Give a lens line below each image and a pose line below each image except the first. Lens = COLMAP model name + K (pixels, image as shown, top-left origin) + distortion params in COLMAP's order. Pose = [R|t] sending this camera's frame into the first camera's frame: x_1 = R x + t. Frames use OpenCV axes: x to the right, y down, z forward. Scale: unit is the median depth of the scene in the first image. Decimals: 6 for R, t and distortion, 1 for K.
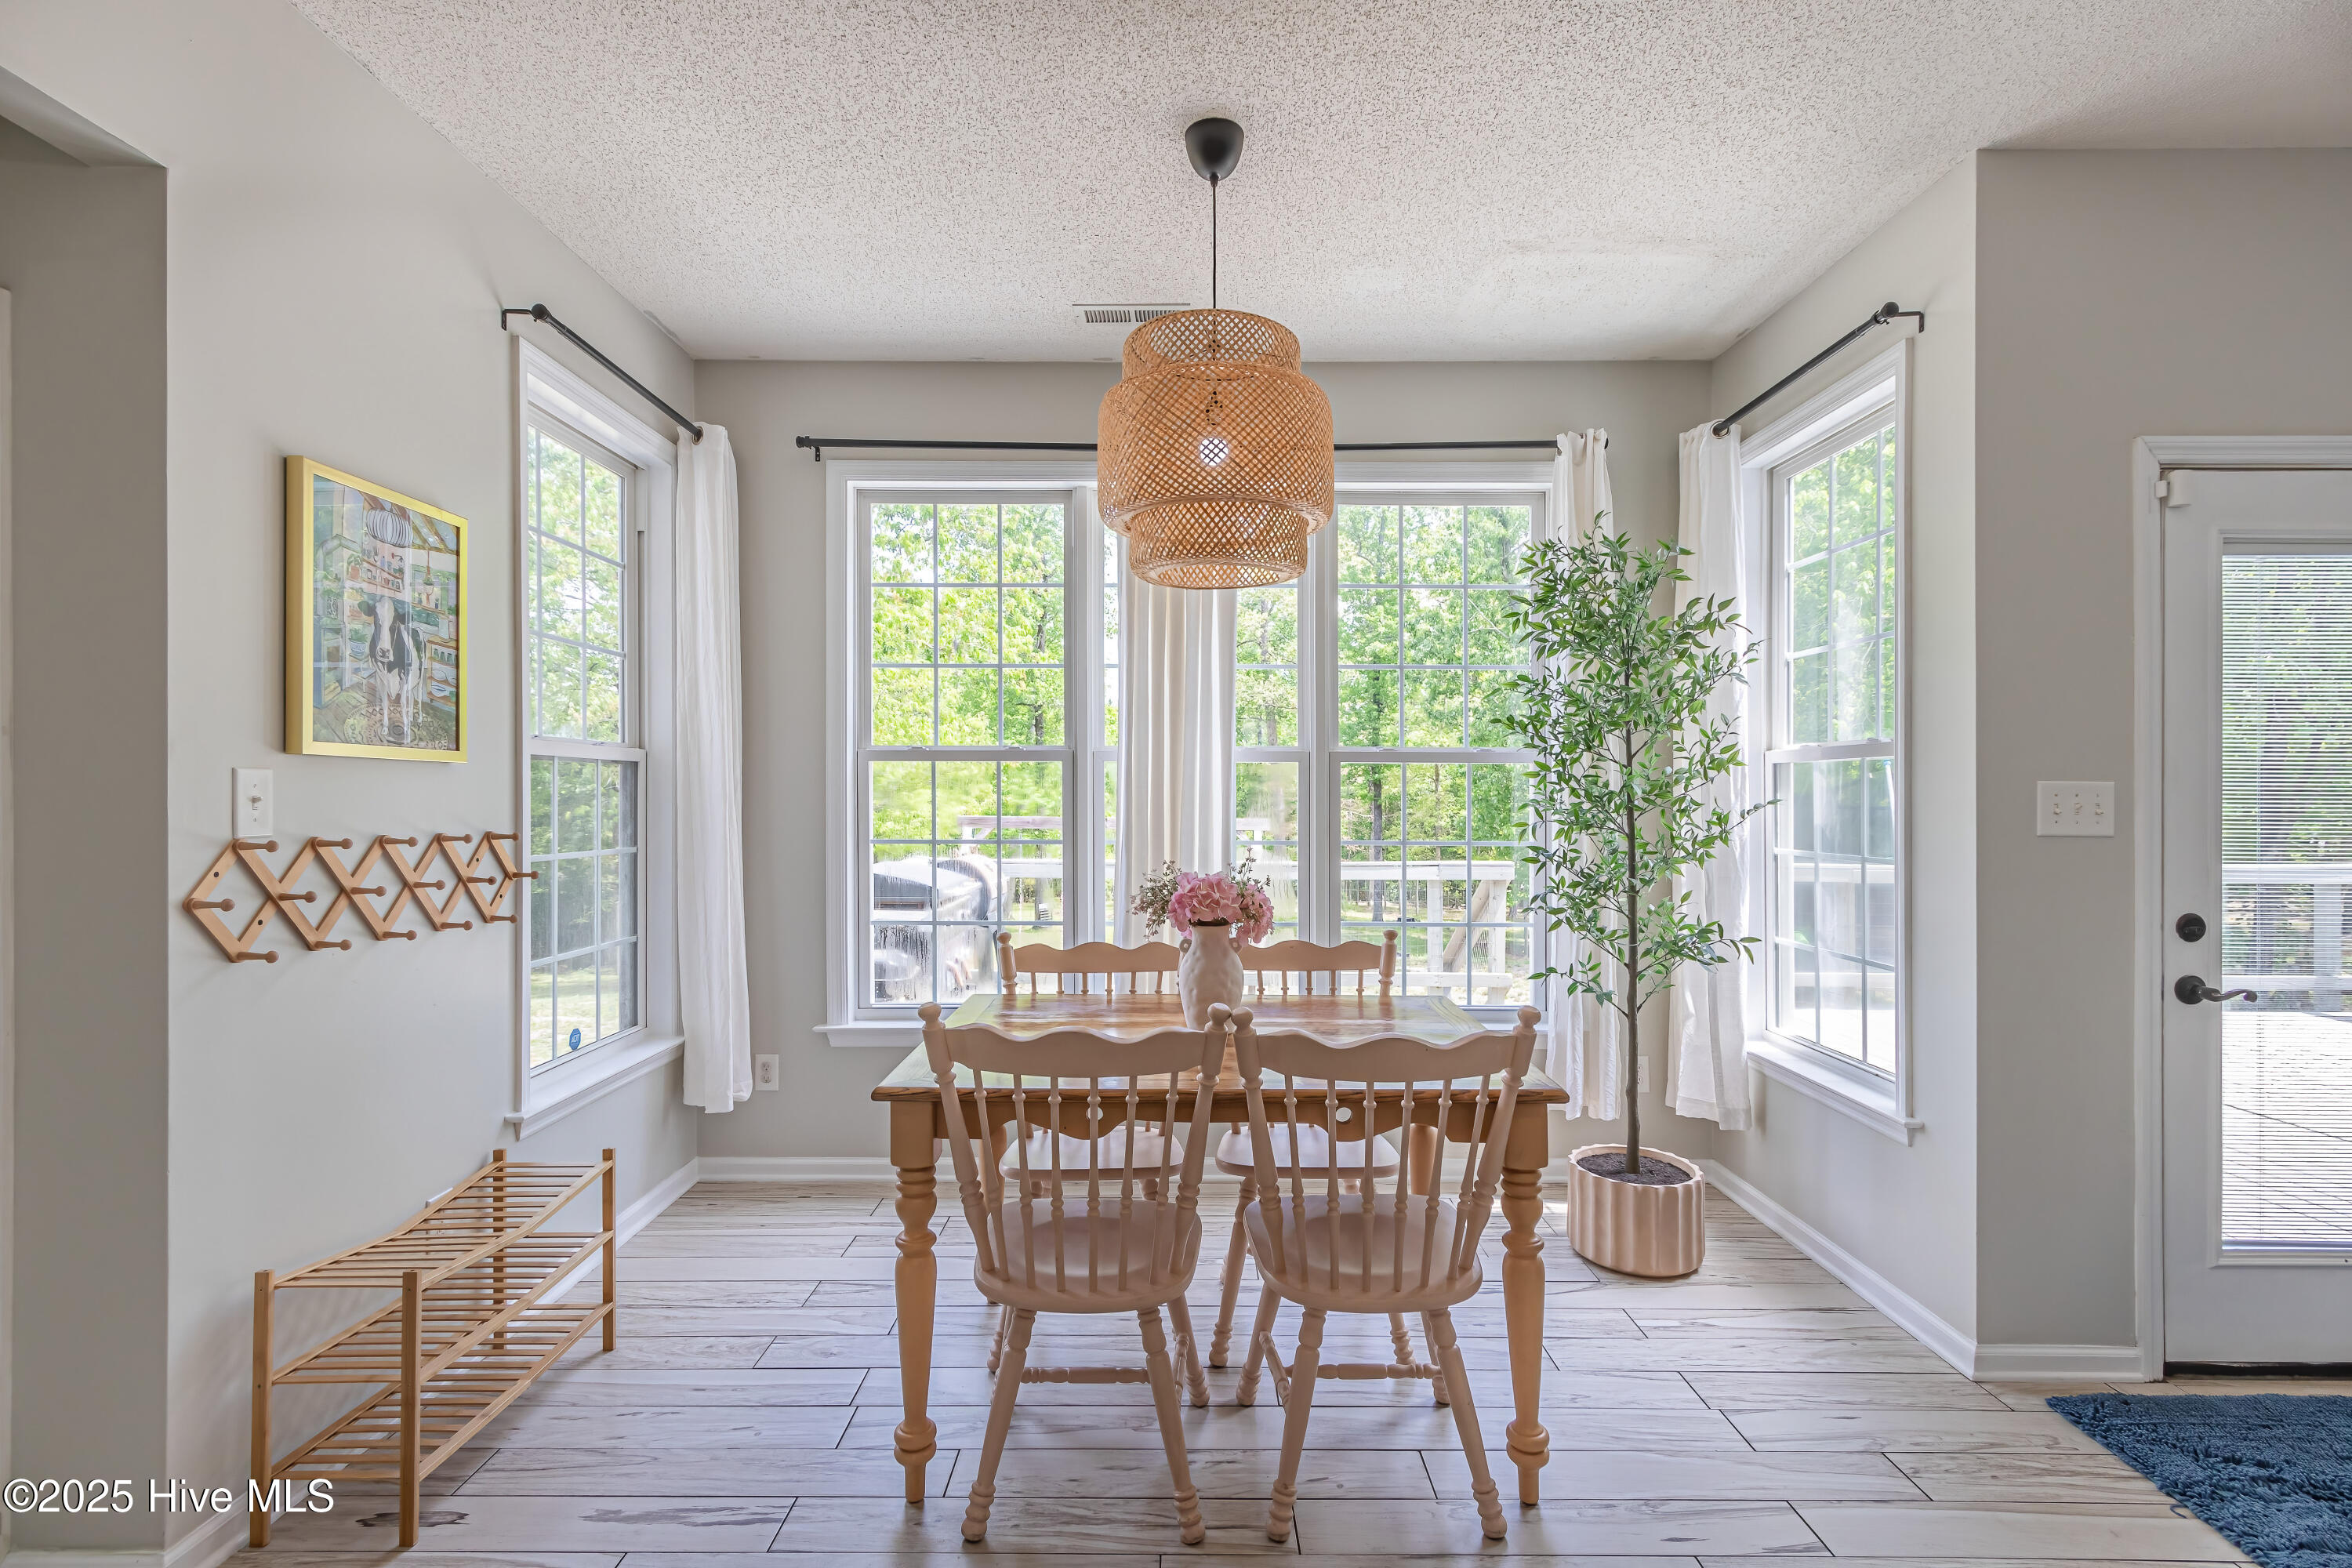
lens RADIAL K [[1074.5, 0, 1272.9], [0, 1074.5, 798.1], [0, 0, 1]] dist [0.018112, 0.000460]
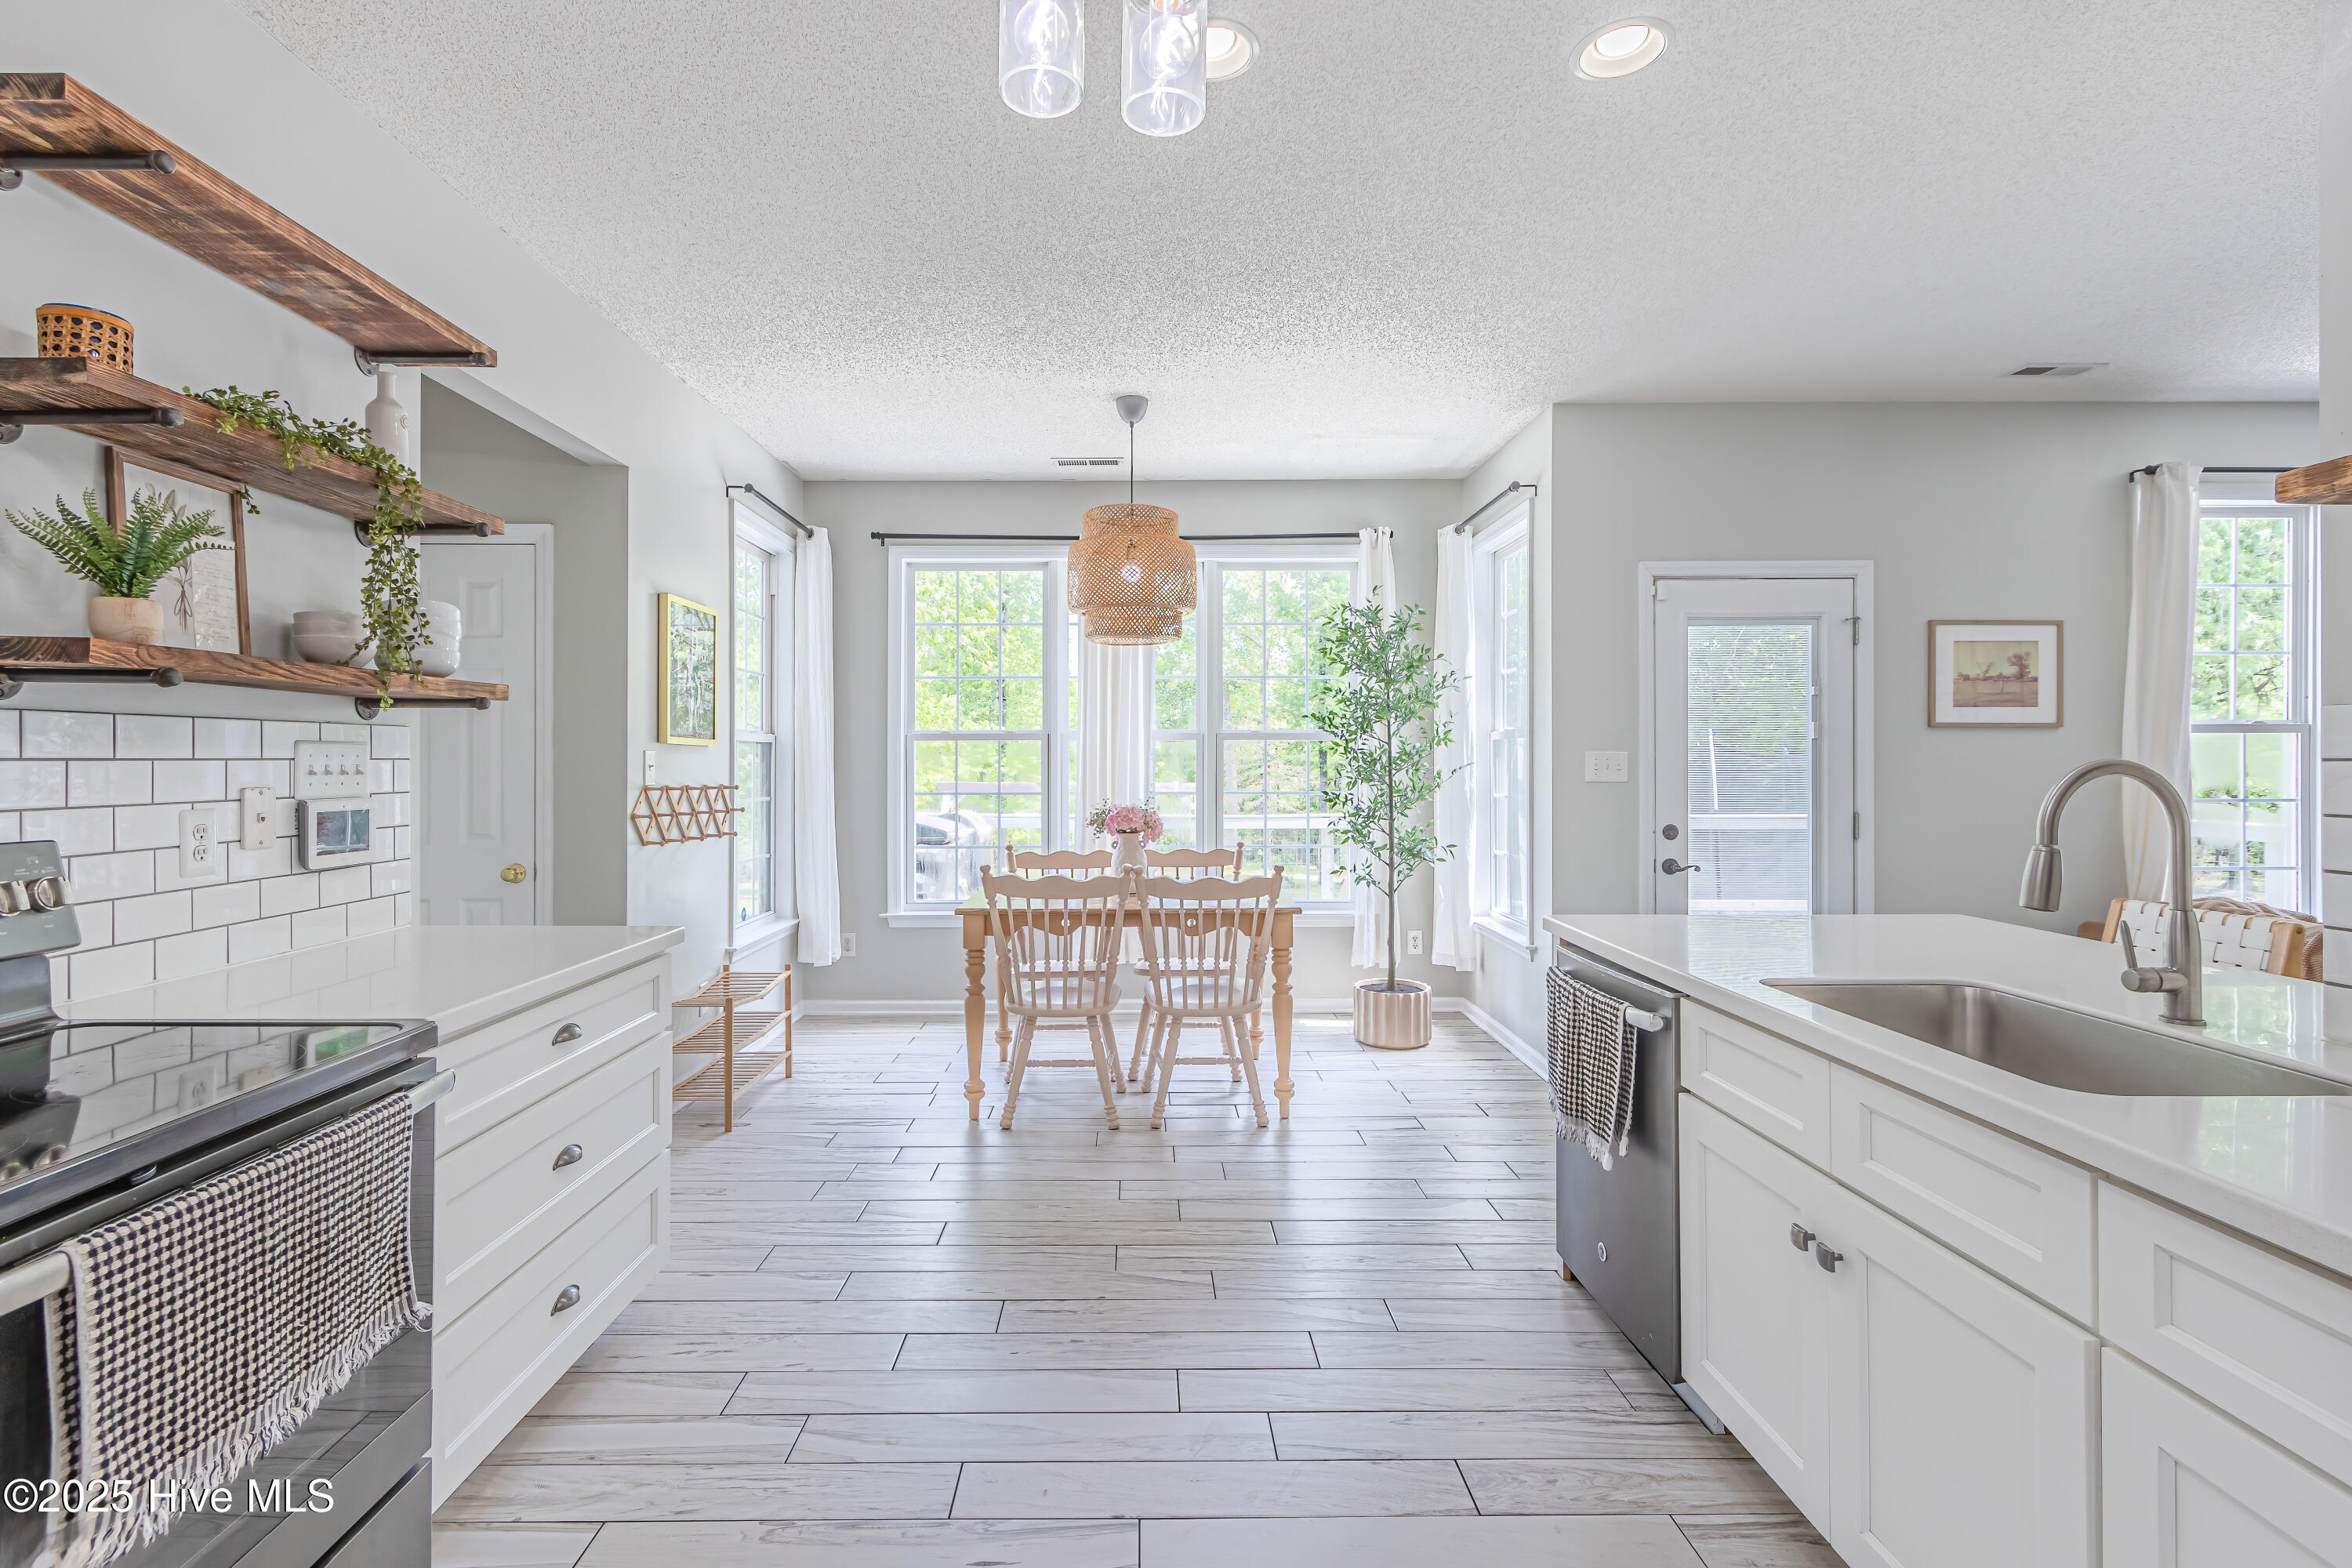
lens RADIAL K [[1113.7, 0, 1245.6], [0, 1113.7, 725.8], [0, 0, 1]] dist [0.000962, -0.000133]
pose [[0.999971, -0.004381, 0.006284, 0.119902], [0.004616, 0.999271, -0.037893, 0.008598], [-0.006114, 0.037921, 0.999262, -0.821394]]
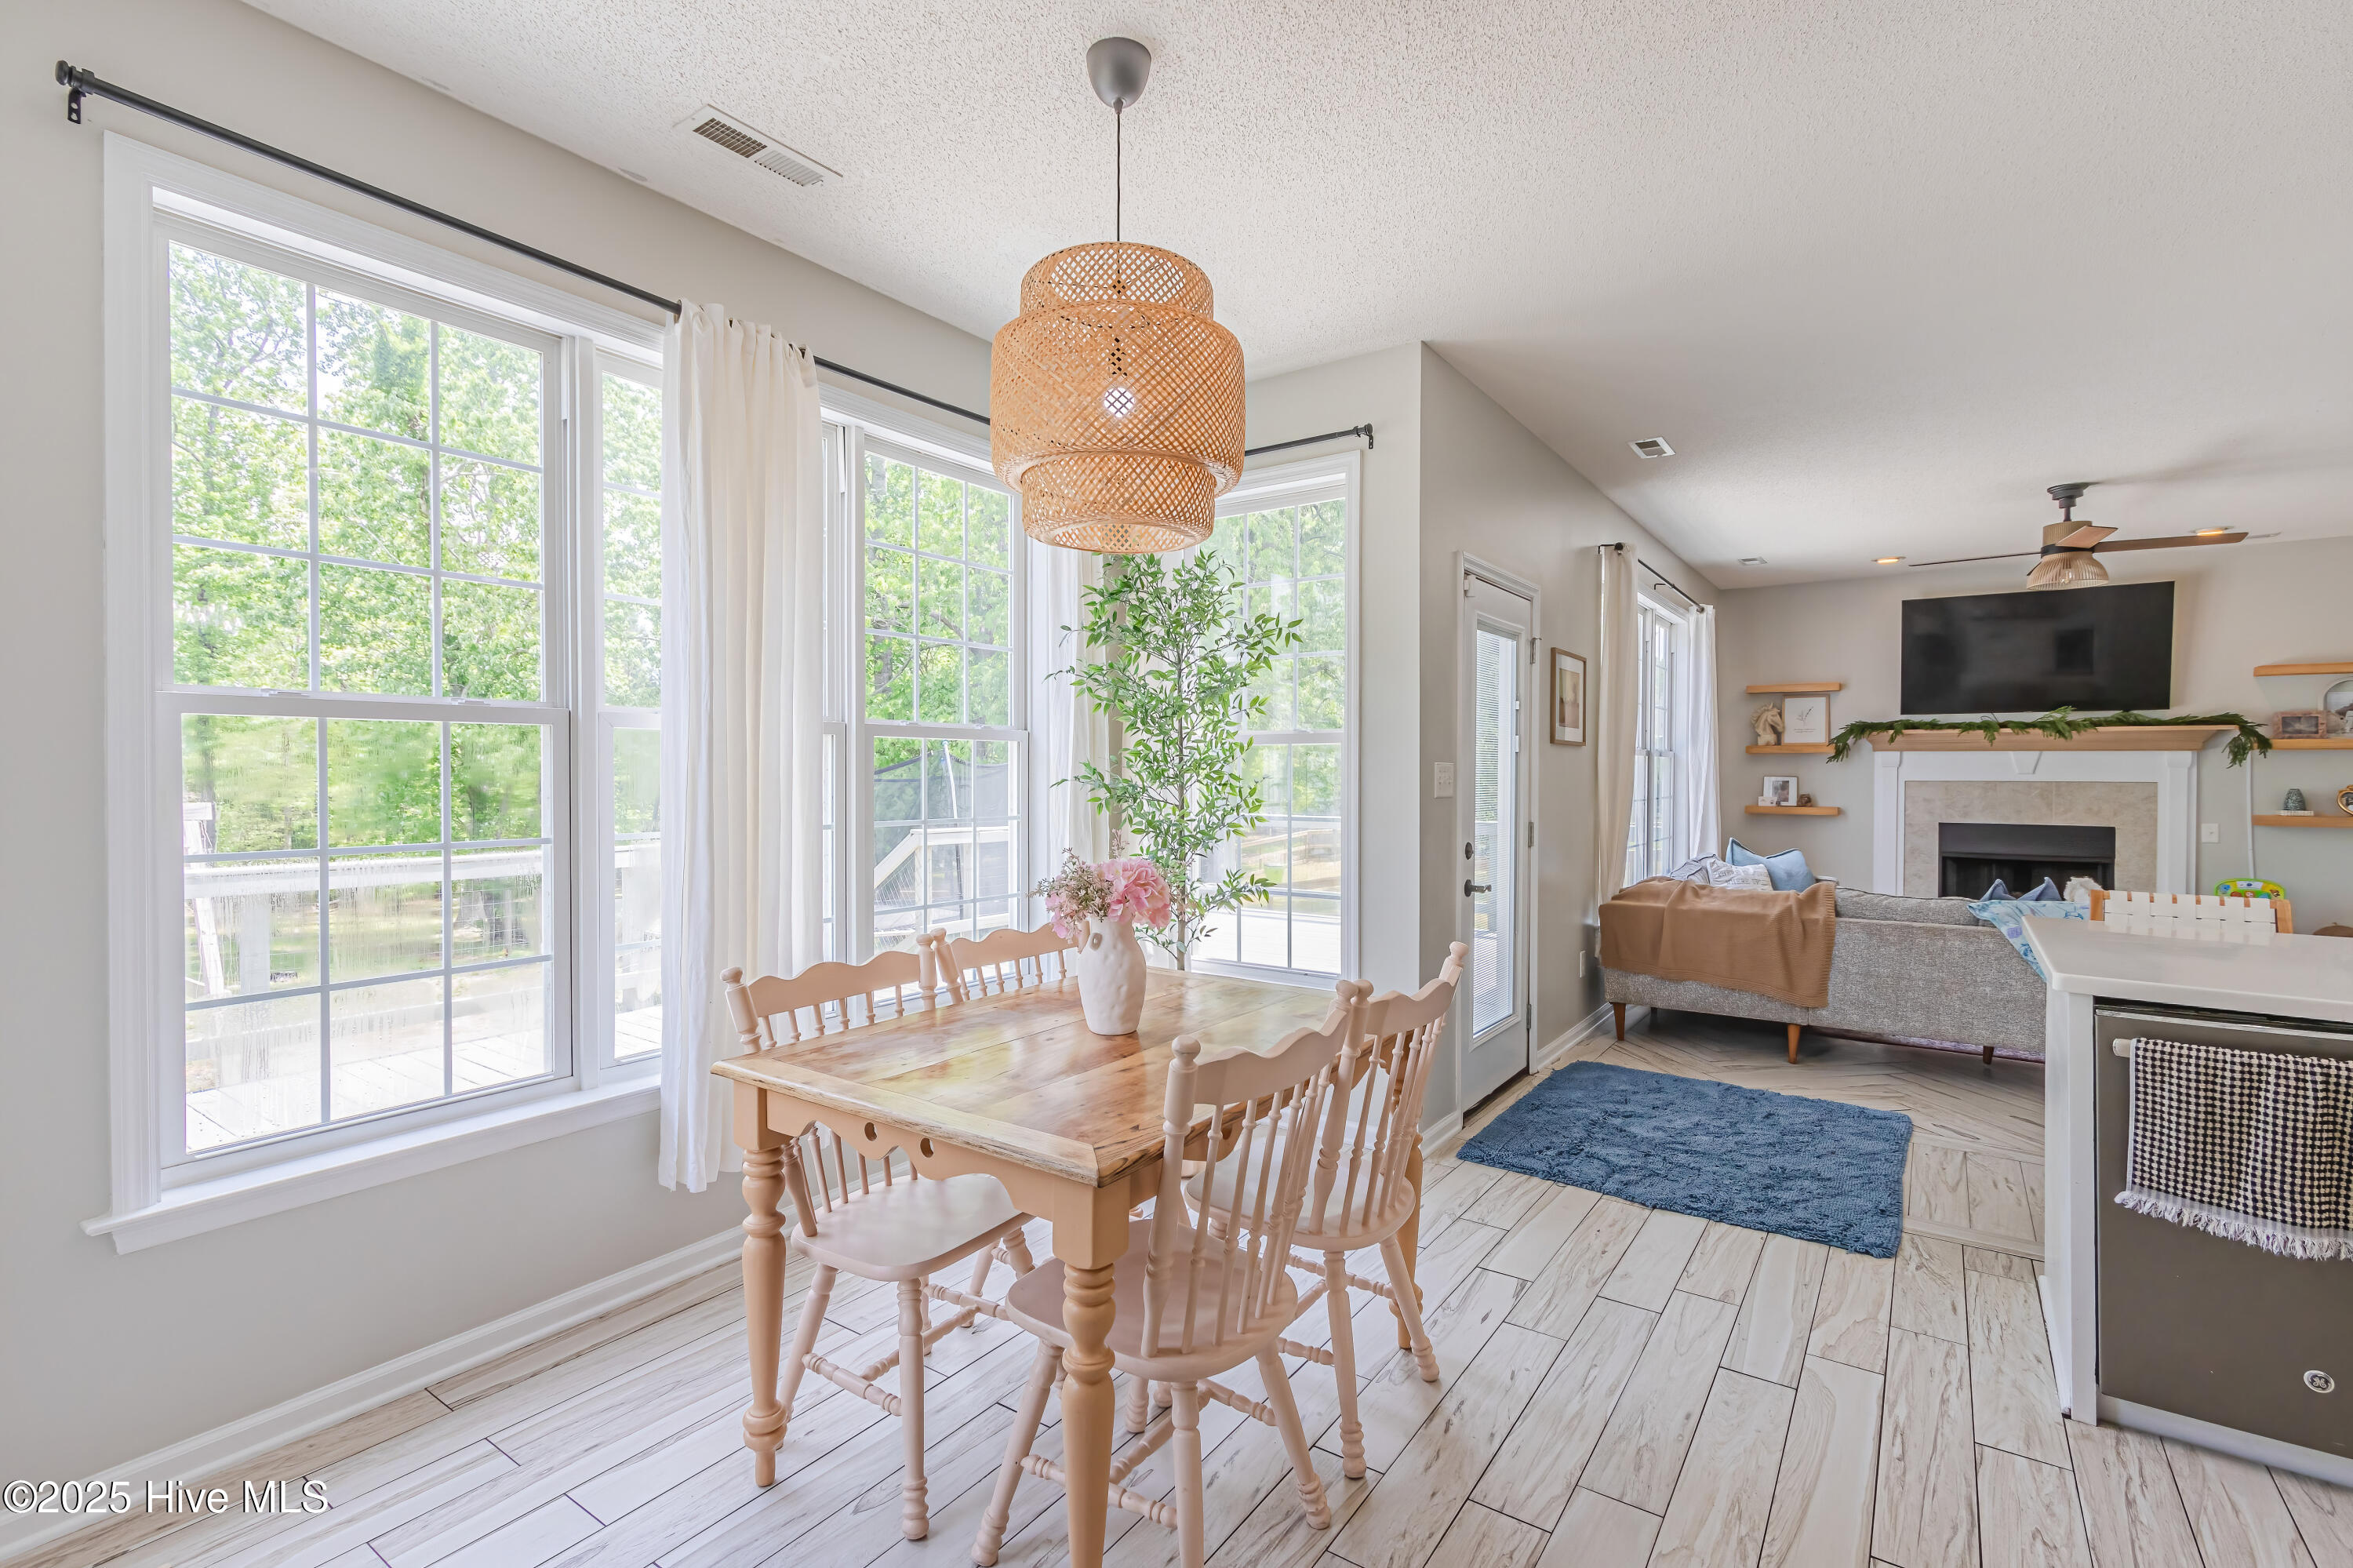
lens RADIAL K [[1028.6, 0, 1129.2], [0, 1028.6, 774.8], [0, 0, 1]] dist [0.000216, 0.000322]
pose [[0.614783, -0.005598, 0.788677, -0.708713], [0.001083, 0.999980, 0.006254, -0.008659], [-0.788696, -0.002990, 0.614776, 0.435858]]
